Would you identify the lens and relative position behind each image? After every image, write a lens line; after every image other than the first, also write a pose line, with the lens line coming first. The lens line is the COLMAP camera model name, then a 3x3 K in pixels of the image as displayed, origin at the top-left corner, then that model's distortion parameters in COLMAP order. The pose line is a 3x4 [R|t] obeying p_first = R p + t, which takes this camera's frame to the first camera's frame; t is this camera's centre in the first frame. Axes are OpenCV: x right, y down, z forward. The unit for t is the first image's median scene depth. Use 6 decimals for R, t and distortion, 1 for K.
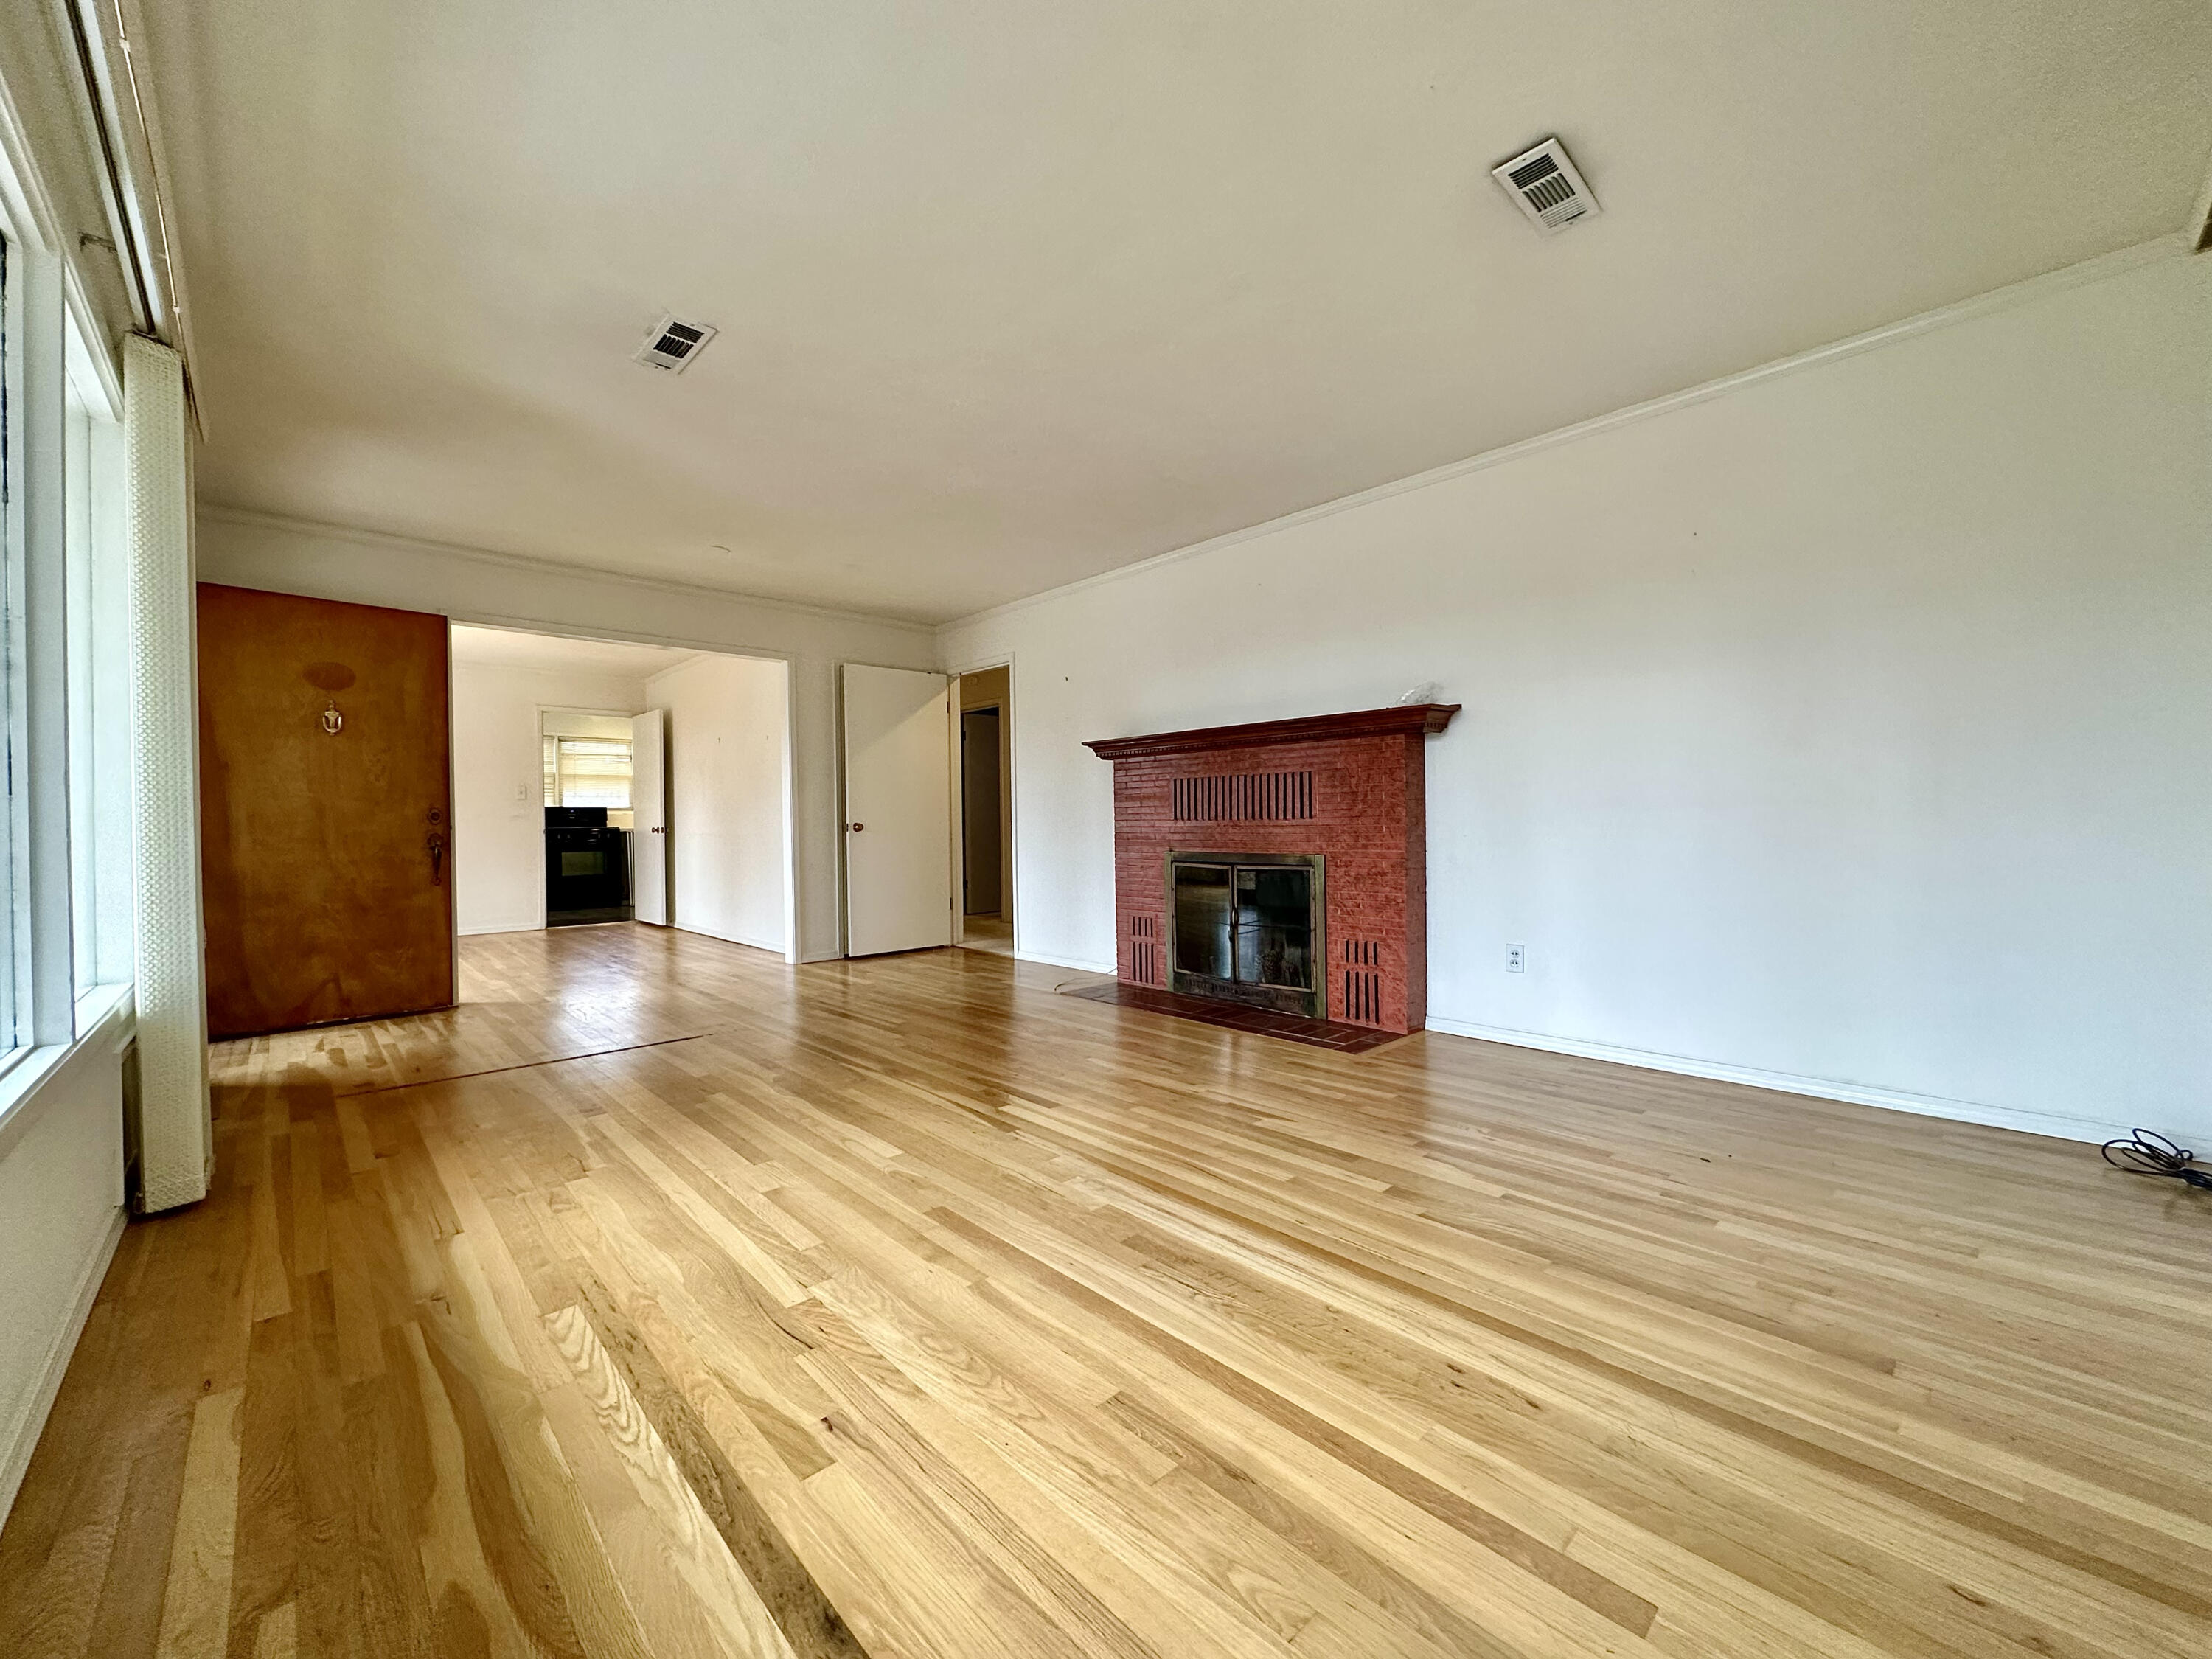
lens RADIAL K [[898.2, 0, 1104.0], [0, 898.2, 826.5], [0, 0, 1]] dist [-0.001904, 0.000293]
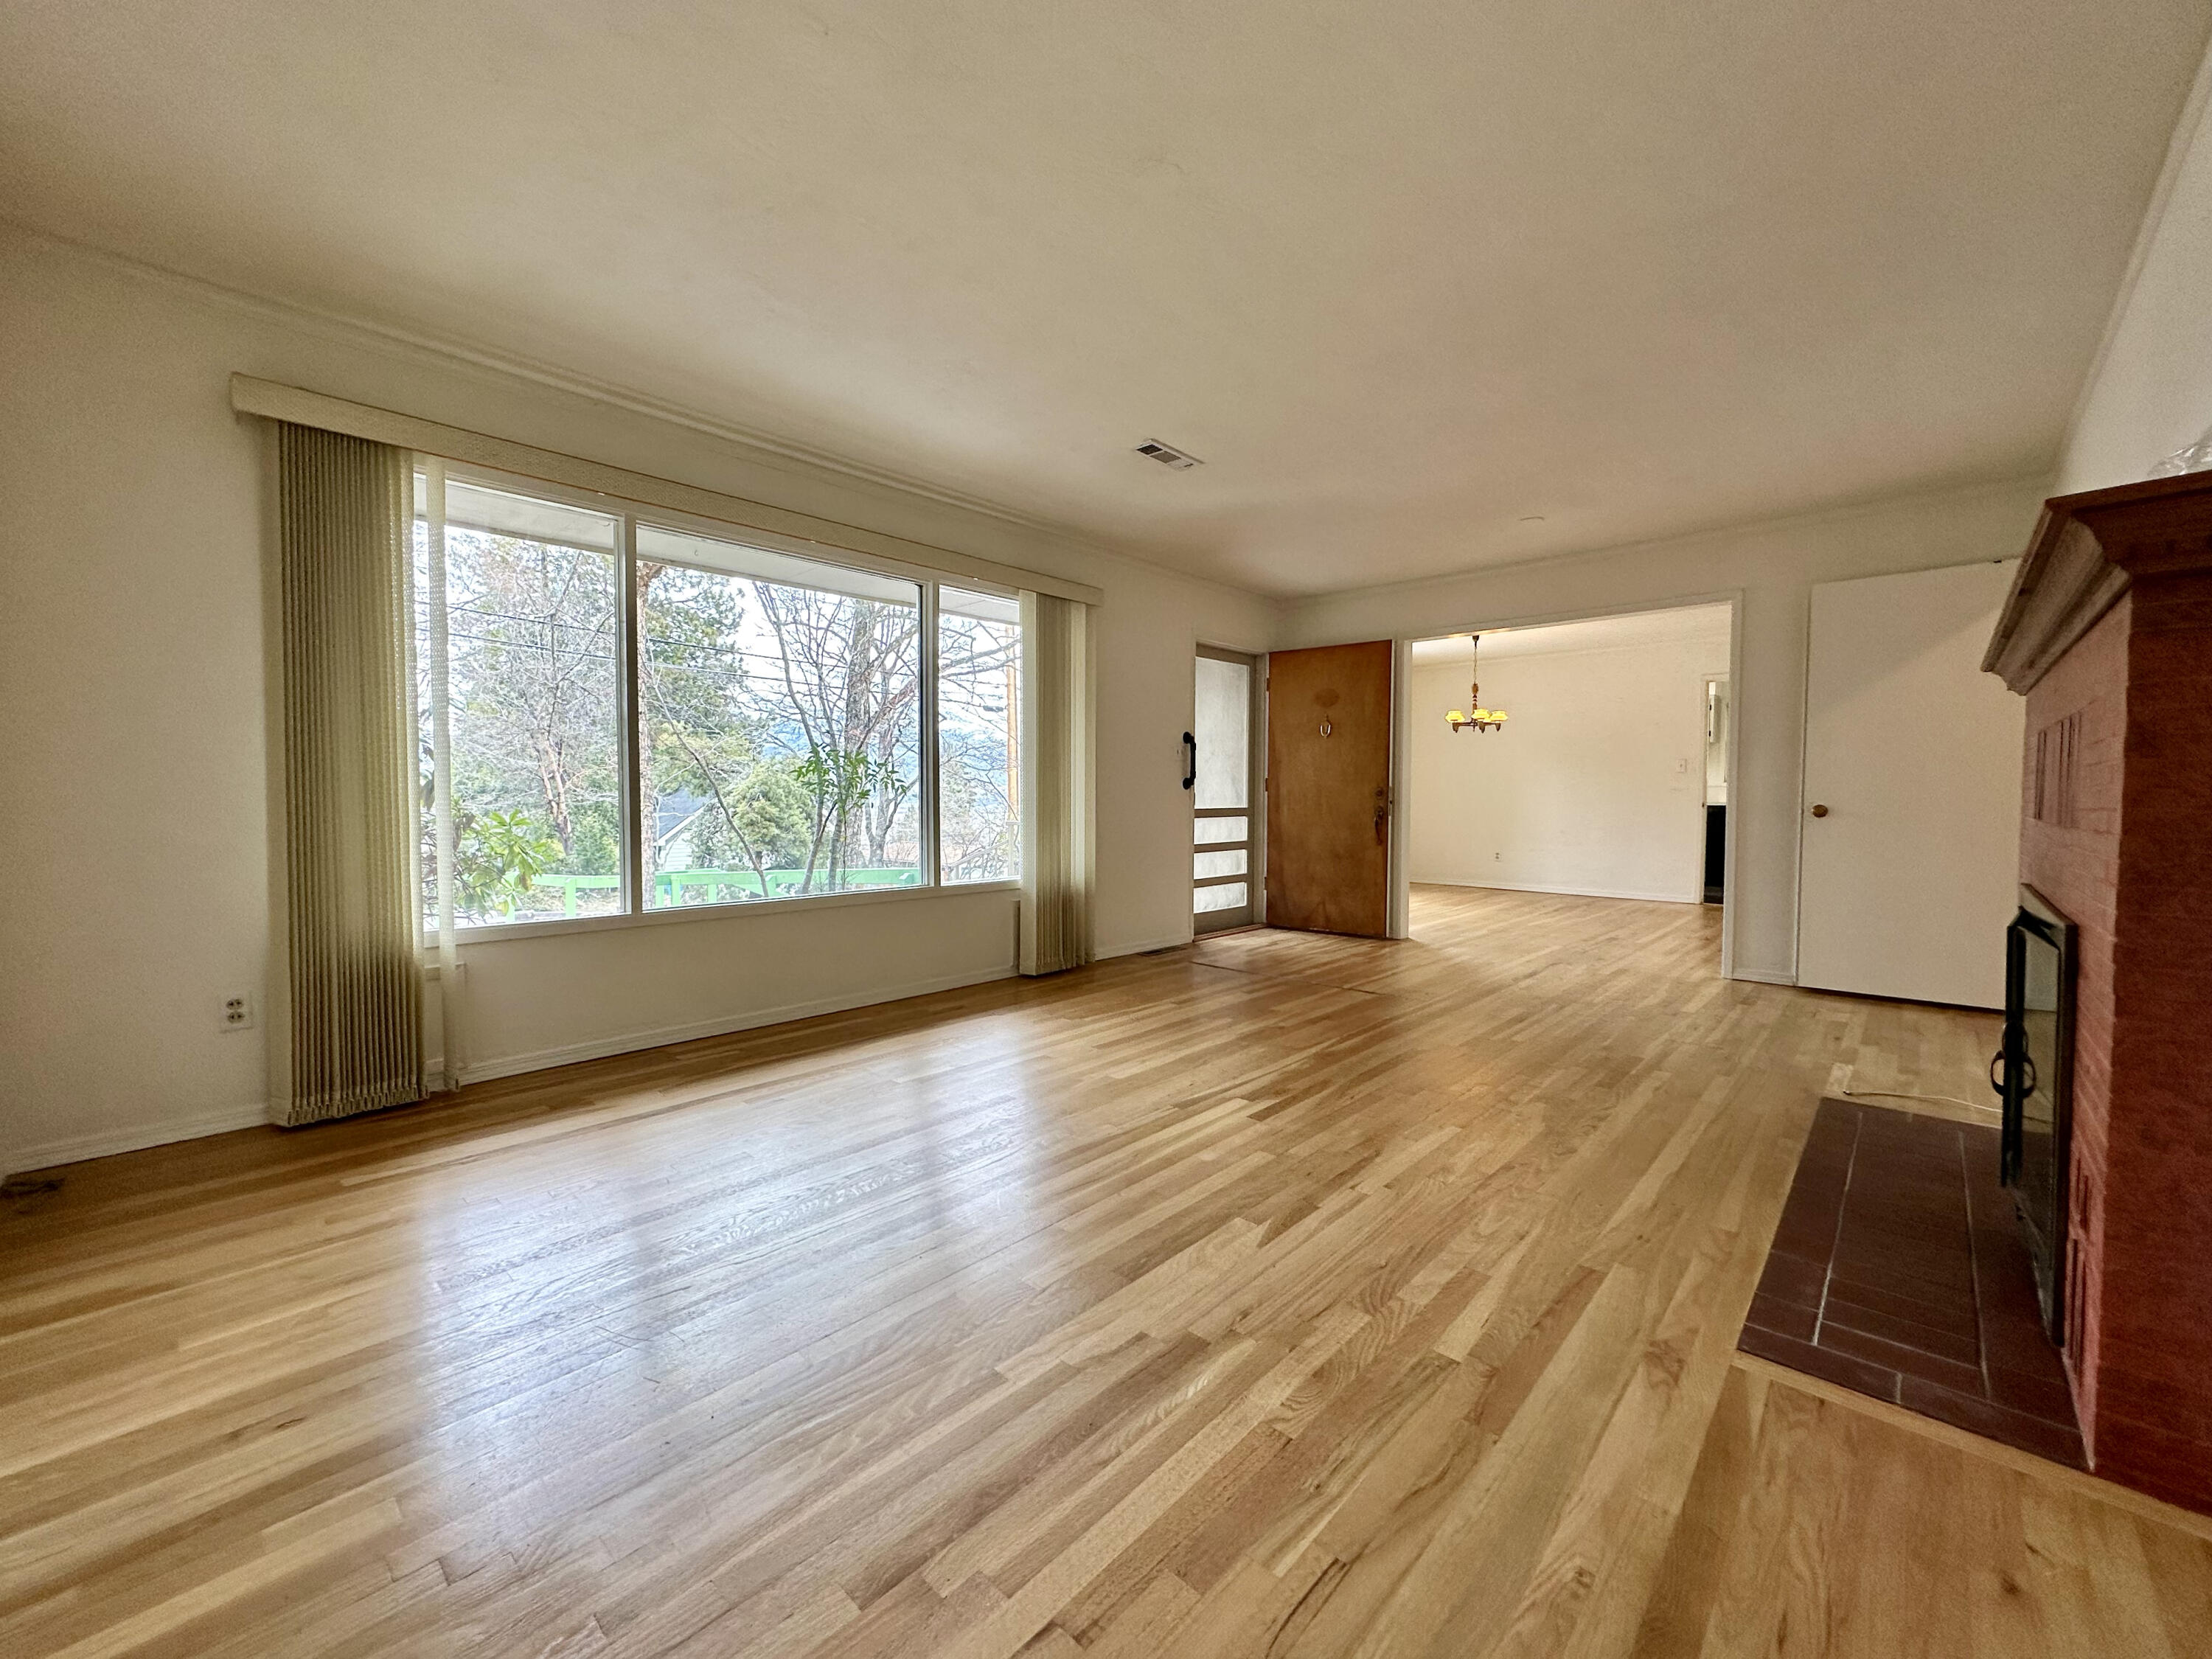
lens RADIAL K [[898.2, 0, 1104.2], [0, 898.2, 824.9], [0, 0, 1]] dist [-0.001904, 0.000293]
pose [[0.050495, 0.049030, -0.997520, 0.847598], [-0.007133, 0.998786, 0.048731, -0.038064], [0.998699, 0.004654, 0.050784, 0.786462]]
